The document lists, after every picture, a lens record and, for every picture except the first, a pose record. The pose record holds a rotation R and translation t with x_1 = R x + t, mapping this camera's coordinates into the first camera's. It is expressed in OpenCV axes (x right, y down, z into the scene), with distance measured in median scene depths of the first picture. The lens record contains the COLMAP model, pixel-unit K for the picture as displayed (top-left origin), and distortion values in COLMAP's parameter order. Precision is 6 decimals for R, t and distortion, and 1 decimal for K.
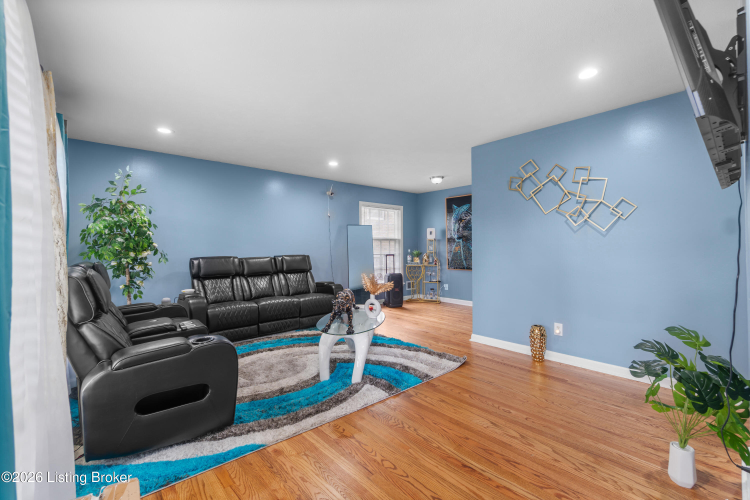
lens RADIAL K [[331.1, 0, 374.6], [0, 331.1, 254.9], [0, 0, 1]] dist [-0.004349, -0.000458]
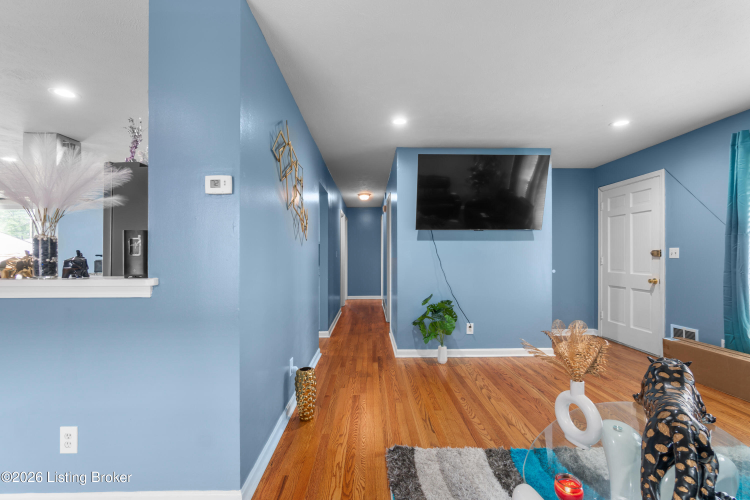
lens RADIAL K [[331.1, 0, 374.6], [0, 331.1, 254.9], [0, 0, 1]] dist [-0.004349, -0.000458]
pose [[-0.764167, 0.024544, 0.644552, -0.097589], [0.036646, 0.999314, 0.005394, -0.033752], [-0.643977, 0.027742, -0.764542, 1.831037]]
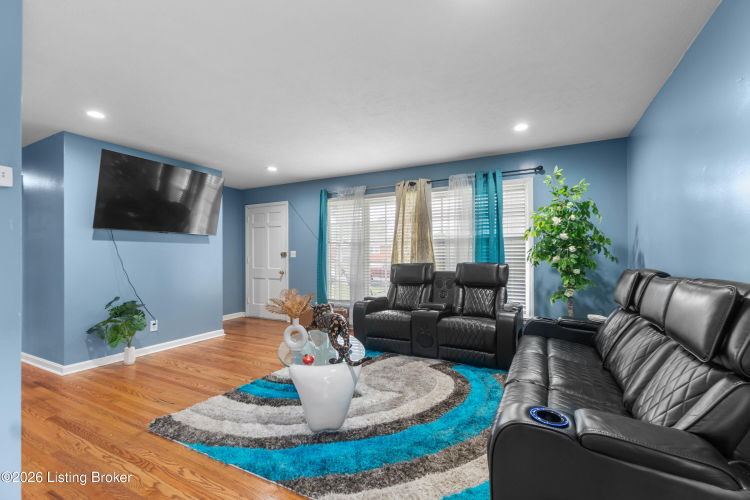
lens RADIAL K [[331.1, 0, 374.6], [0, 331.1, 254.9], [0, 0, 1]] dist [-0.004349, -0.000458]
pose [[-0.932546, 0.029166, -0.359871, 0.115167], [0.018833, 0.999304, 0.032187, -0.044347], [0.360560, 0.023239, -0.932447, 2.235991]]
